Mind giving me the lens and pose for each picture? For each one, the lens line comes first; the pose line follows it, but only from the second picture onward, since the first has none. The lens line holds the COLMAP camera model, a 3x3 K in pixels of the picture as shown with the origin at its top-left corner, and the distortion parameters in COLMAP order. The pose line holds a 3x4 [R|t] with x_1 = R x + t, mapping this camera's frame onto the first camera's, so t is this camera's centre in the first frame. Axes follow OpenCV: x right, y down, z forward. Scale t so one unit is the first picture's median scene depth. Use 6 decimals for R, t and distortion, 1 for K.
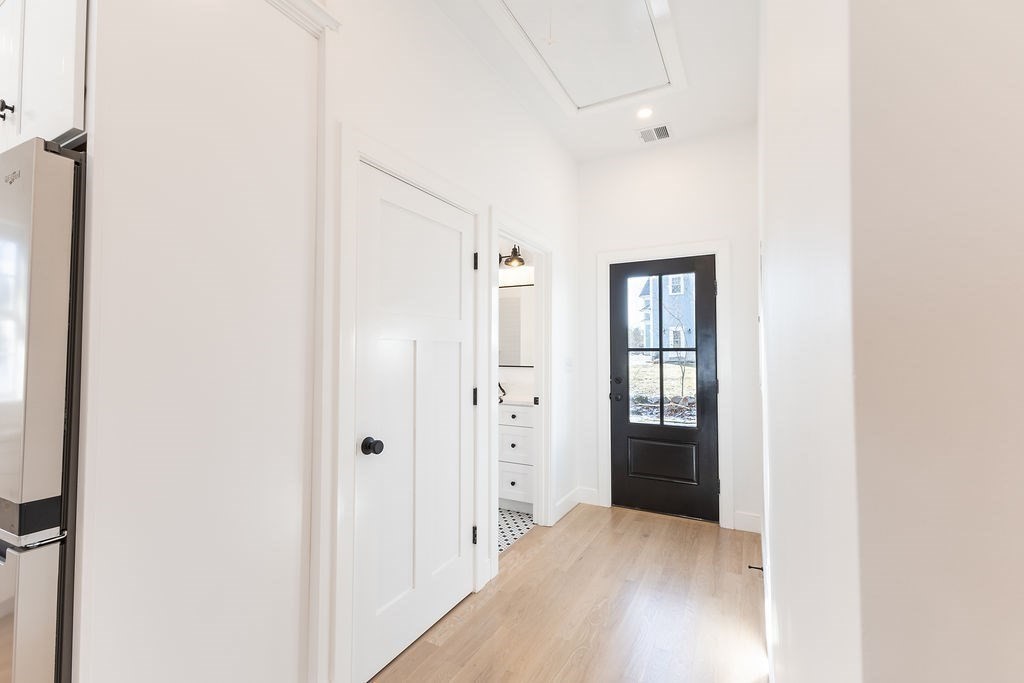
lens RADIAL K [[441.9, 0, 514.6], [0, 441.9, 338.5], [0, 0, 1]] dist [0.013571, 0.000163]
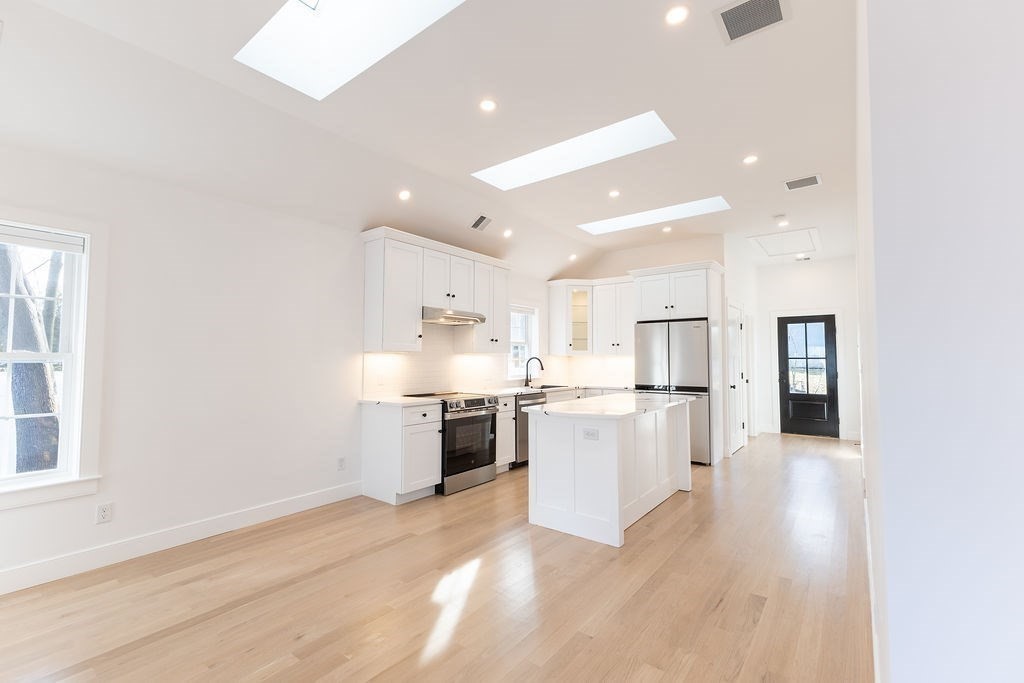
lens RADIAL K [[441.9, 0, 514.6], [0, 441.9, 338.5], [0, 0, 1]] dist [0.013571, 0.000163]
pose [[0.987630, -0.008521, -0.156571, -0.735229], [0.006151, 0.999859, -0.015613, -0.046372], [0.156682, 0.014457, 0.987543, -1.357223]]
